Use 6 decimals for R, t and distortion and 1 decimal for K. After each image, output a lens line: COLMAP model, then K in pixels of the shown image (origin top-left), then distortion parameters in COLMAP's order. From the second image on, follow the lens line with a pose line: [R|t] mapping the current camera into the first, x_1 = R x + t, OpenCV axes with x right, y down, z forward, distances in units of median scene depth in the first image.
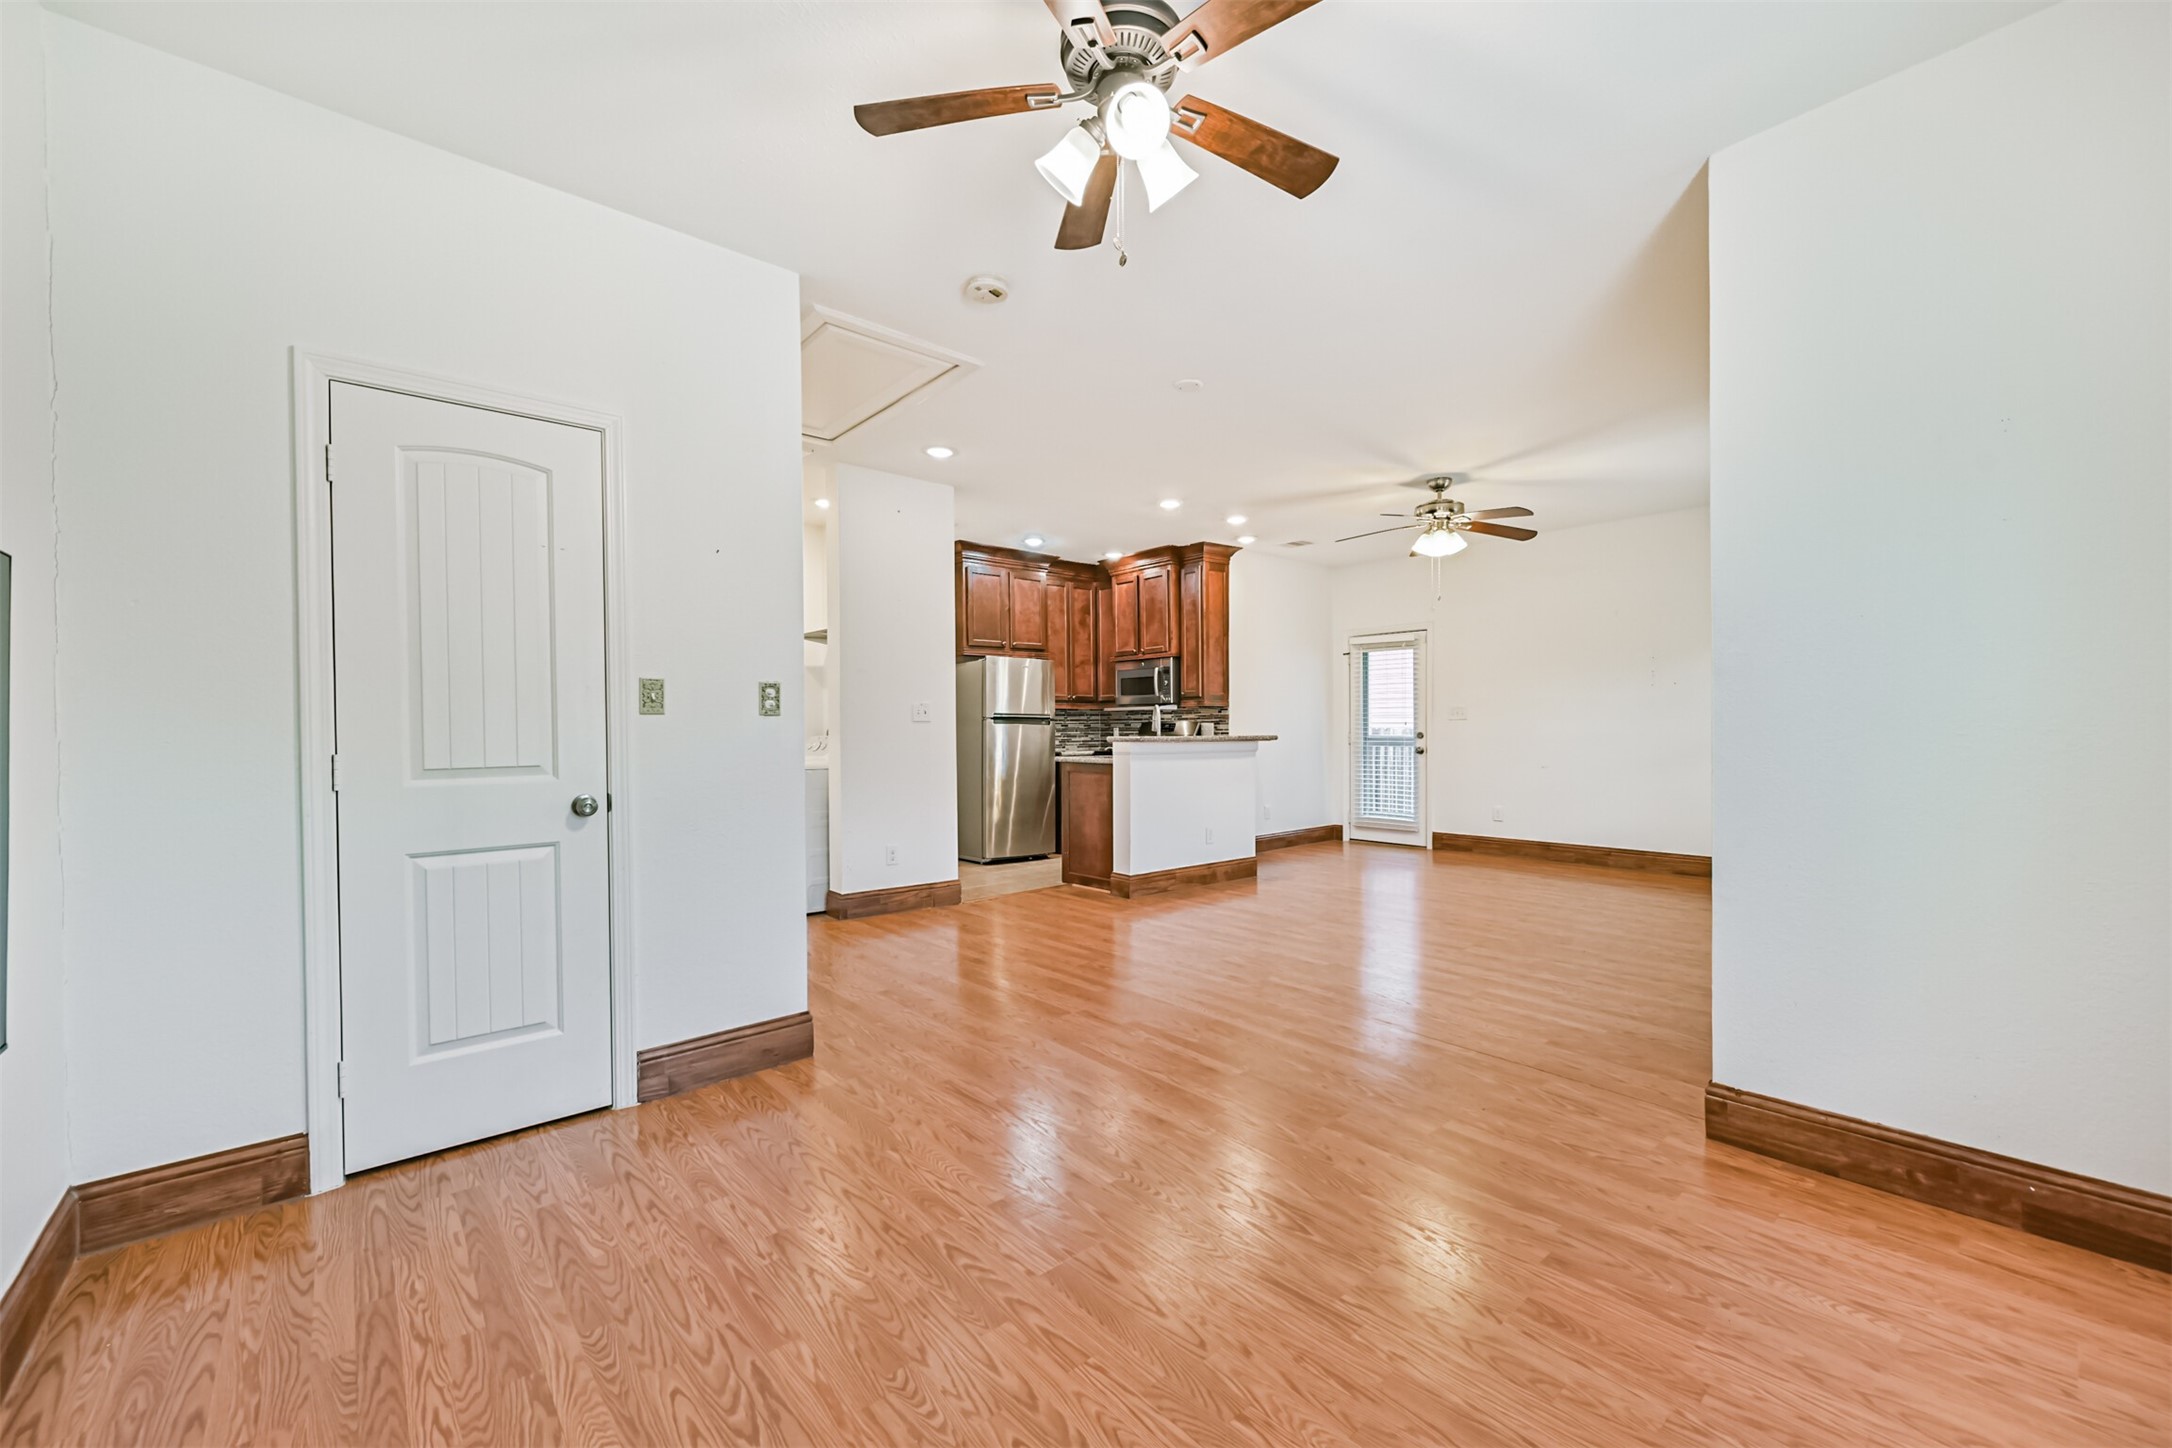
lens RADIAL K [[851.4, 0, 1095.5], [0, 851.4, 751.9], [0, 0, 1]] dist [0.004531, 0.001912]
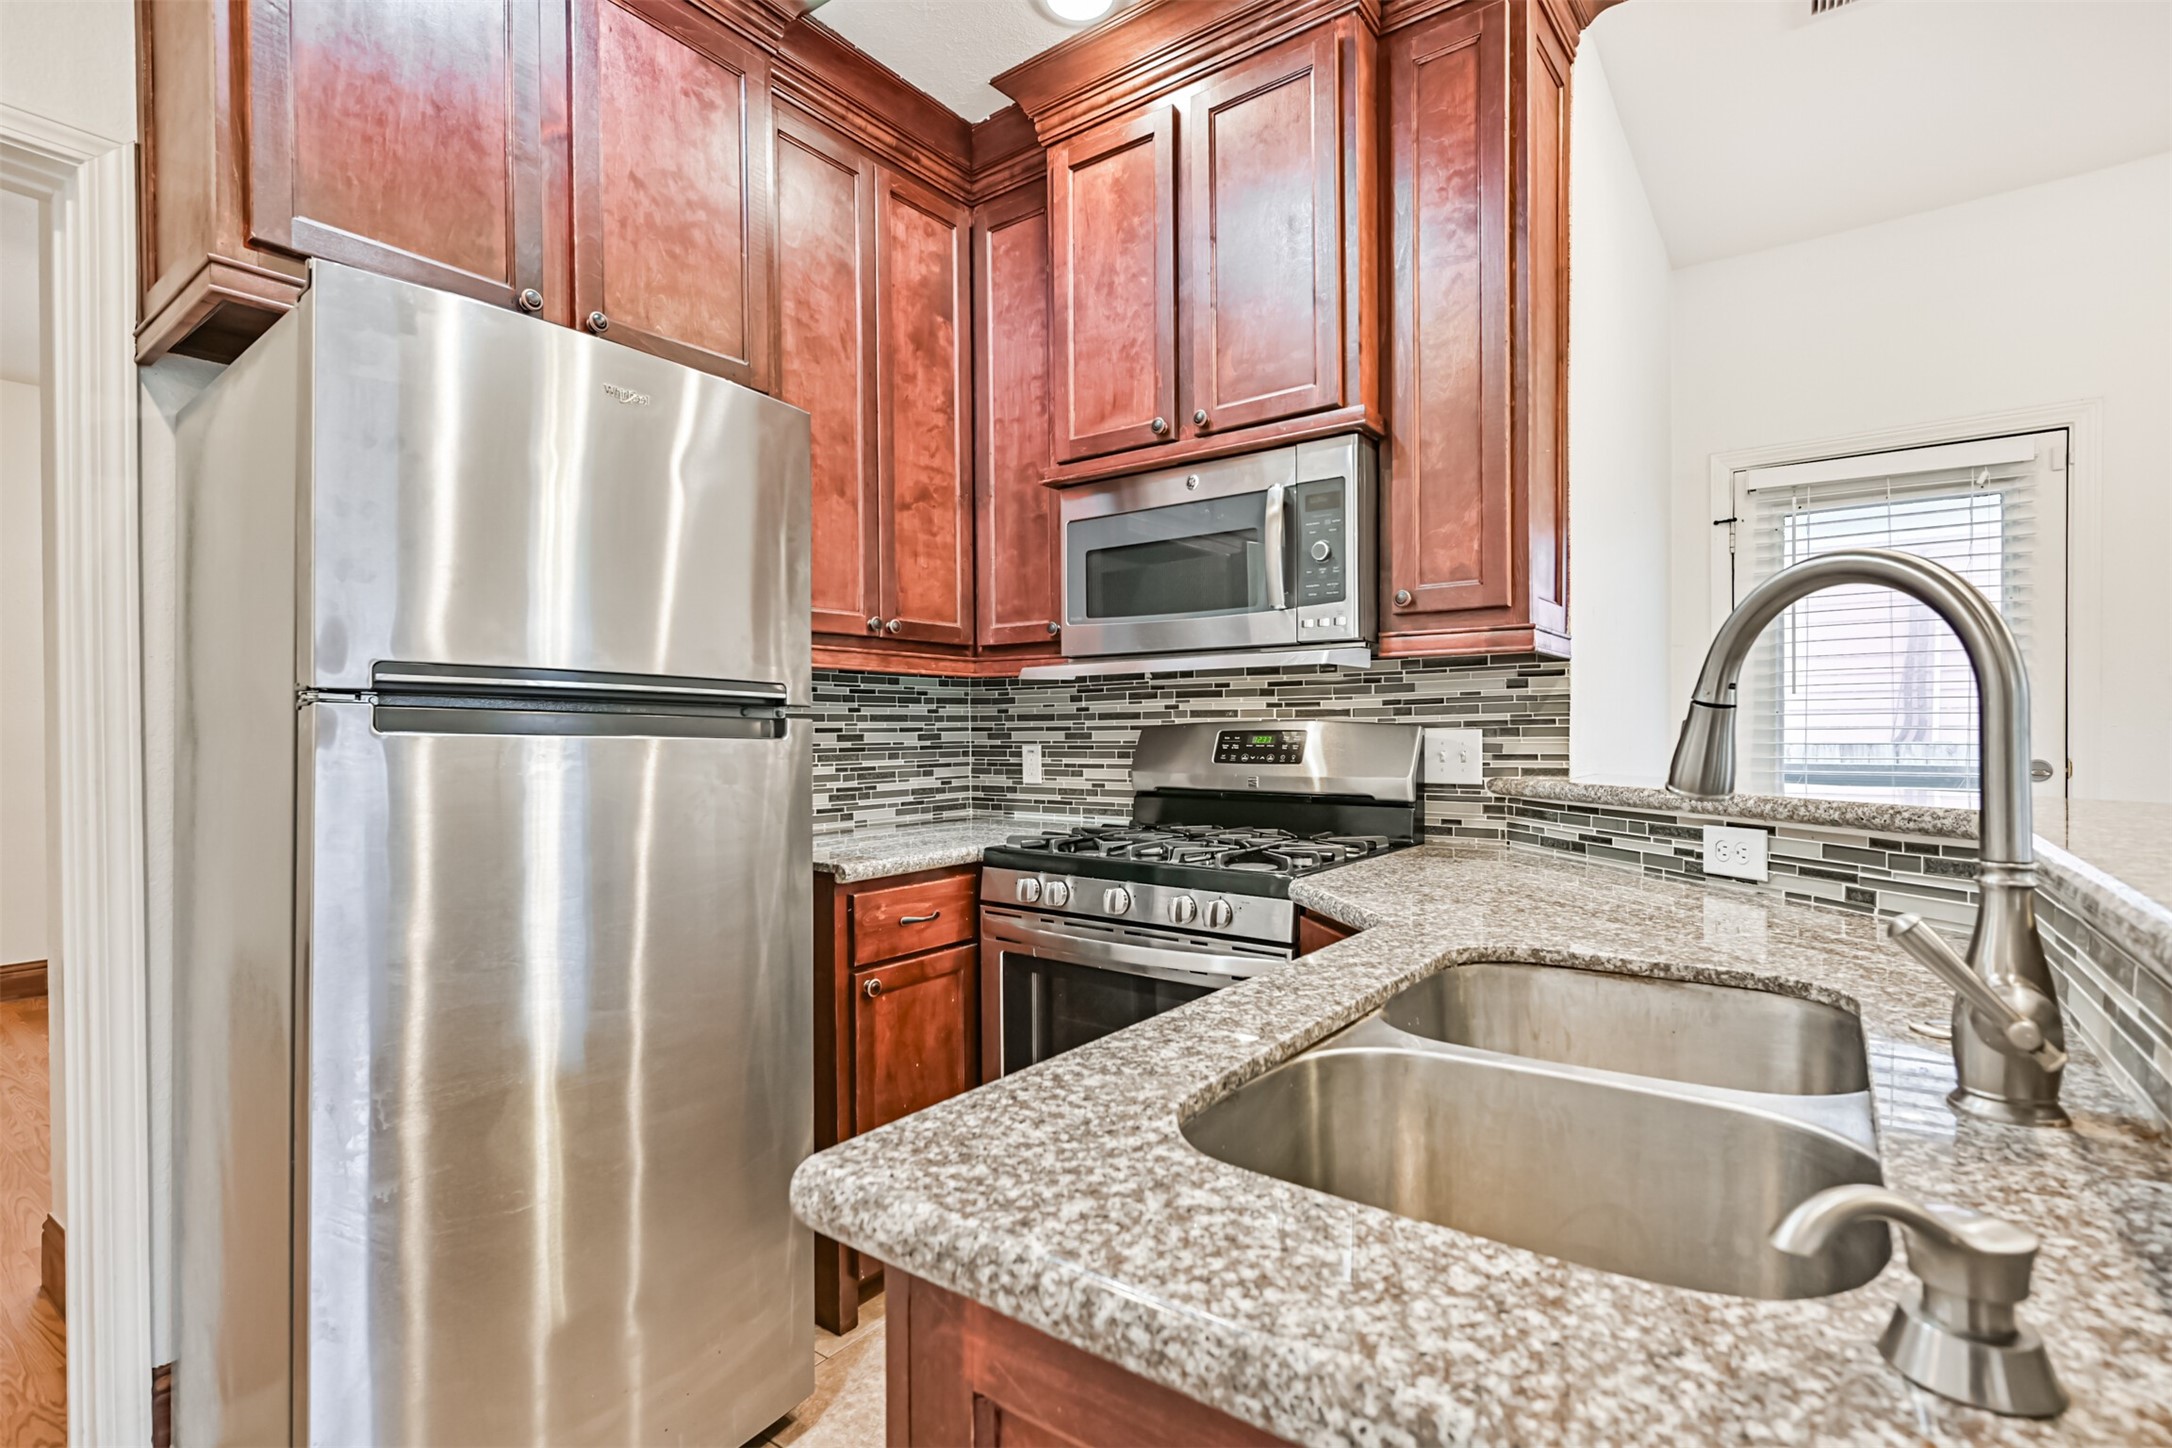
lens RADIAL K [[1008.5, 0, 1093.6], [0, 1008.5, 736.1], [0, 0, 1]] dist [-0.002757, -0.000819]
pose [[0.976677, -0.000457, 0.214713, -0.033552], [0.006664, 0.999580, -0.028187, -0.024902], [-0.214610, 0.028960, 0.976270, 0.756970]]
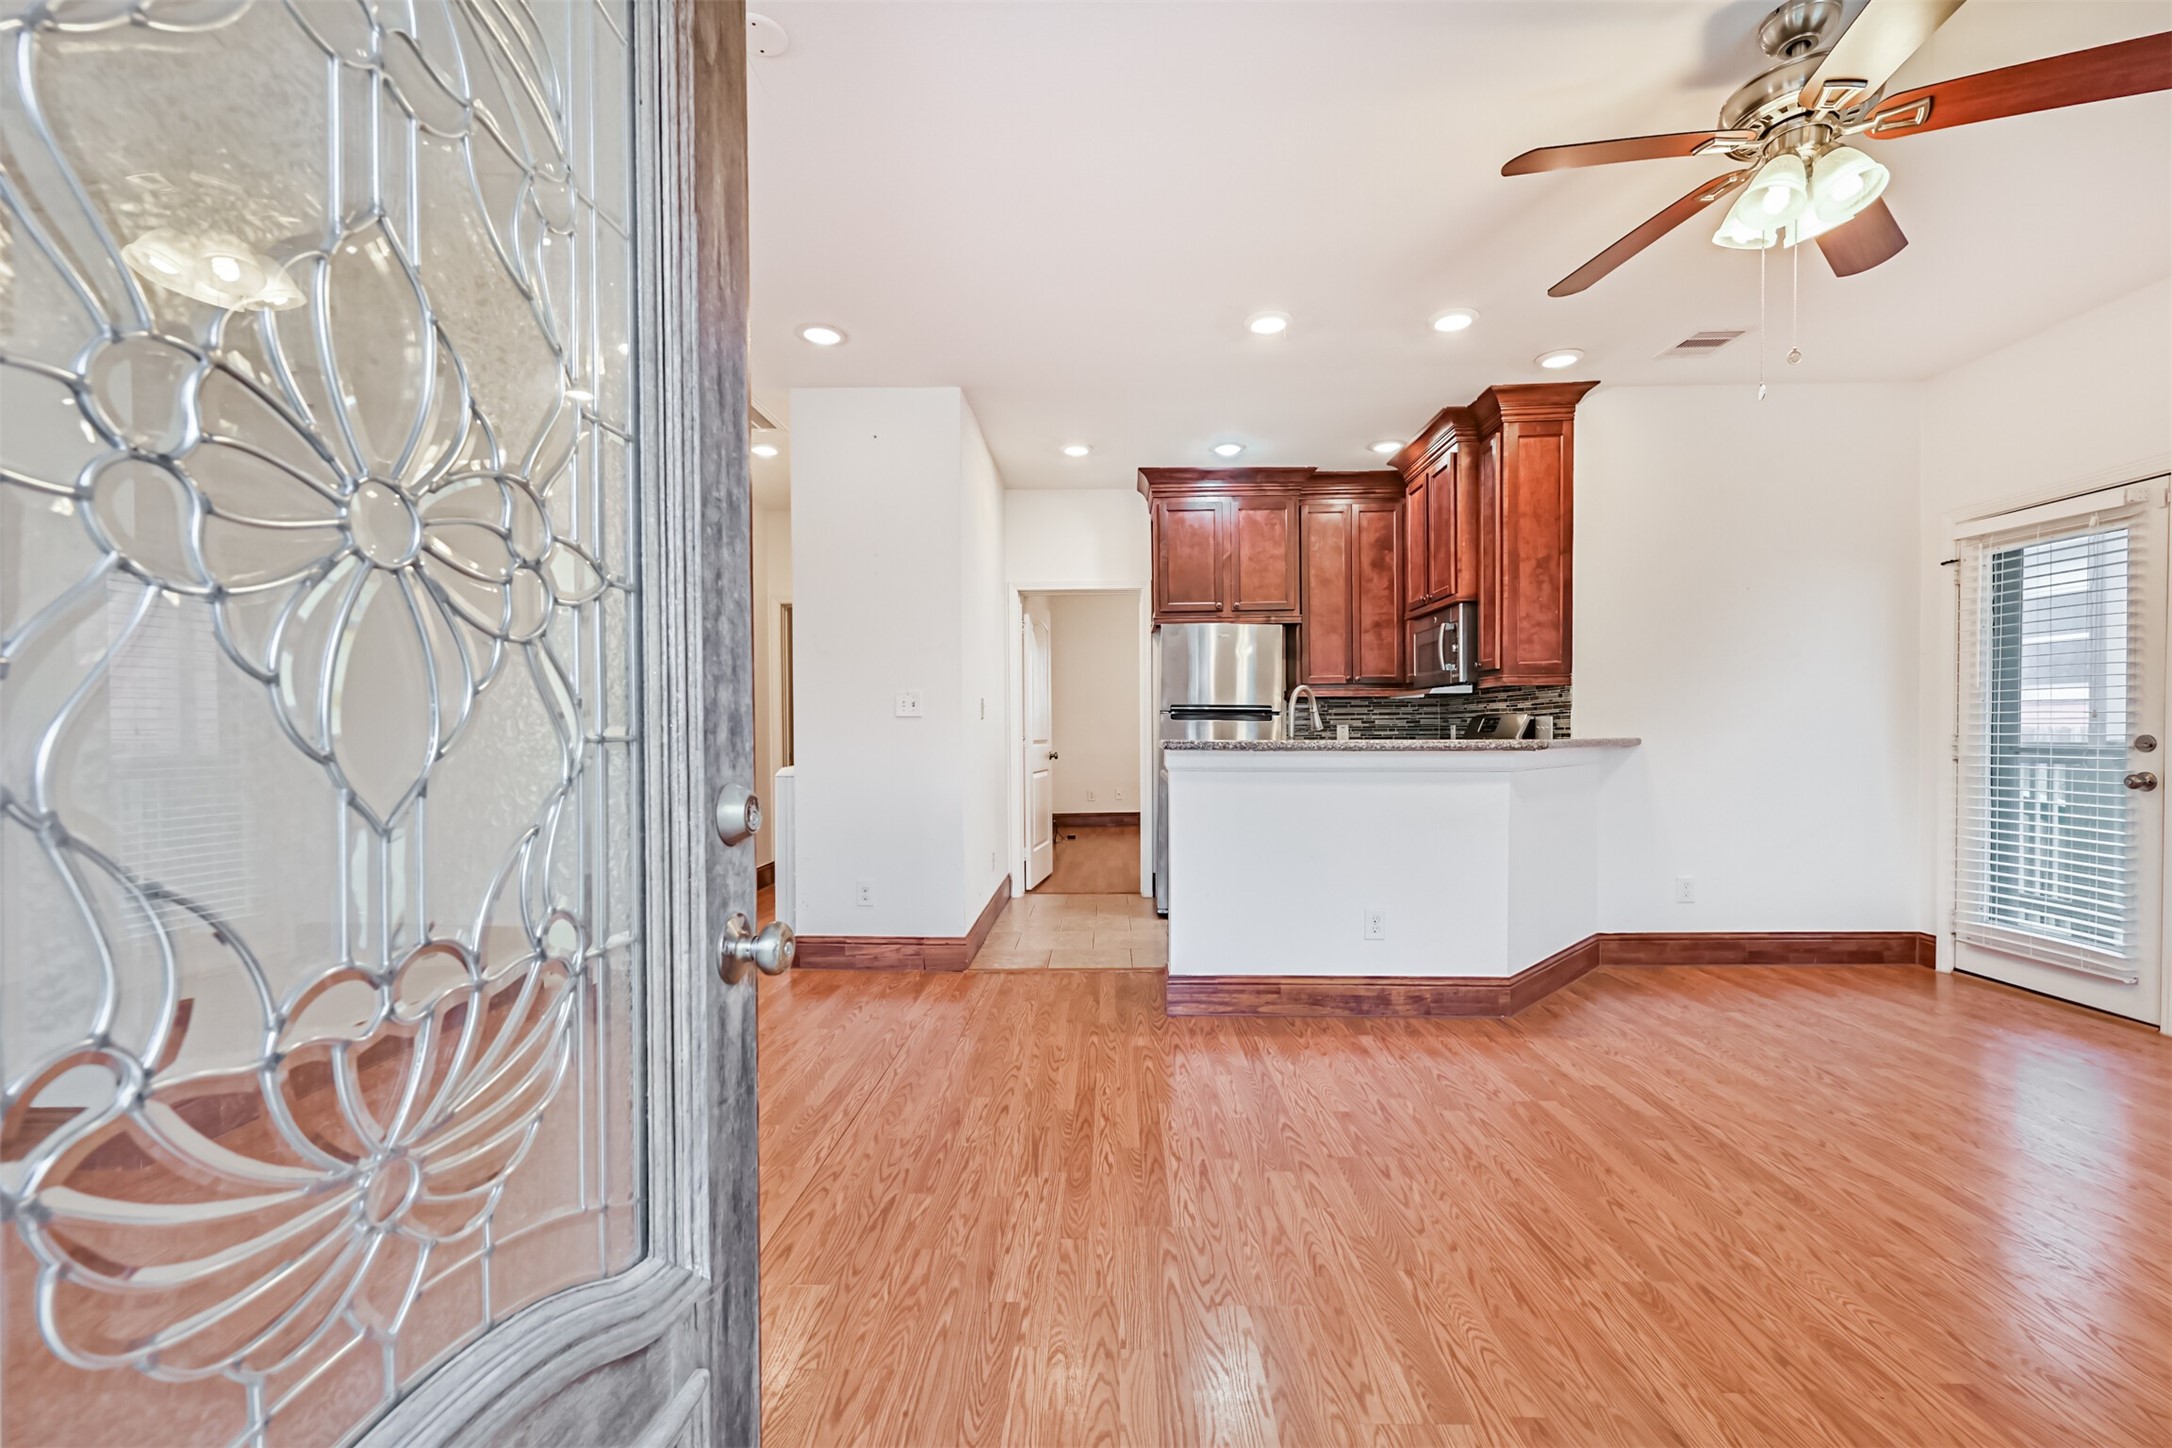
lens RADIAL K [[916.4, 0, 1108.6], [0, 916.4, 731.8], [0, 0, 1]] dist [0.004416, -0.000614]
pose [[0.746889, 0.002597, -0.664944, 0.323438], [-0.019454, 0.999650, -0.017947, -0.007742], [0.664665, 0.026340, 0.746677, 0.378446]]
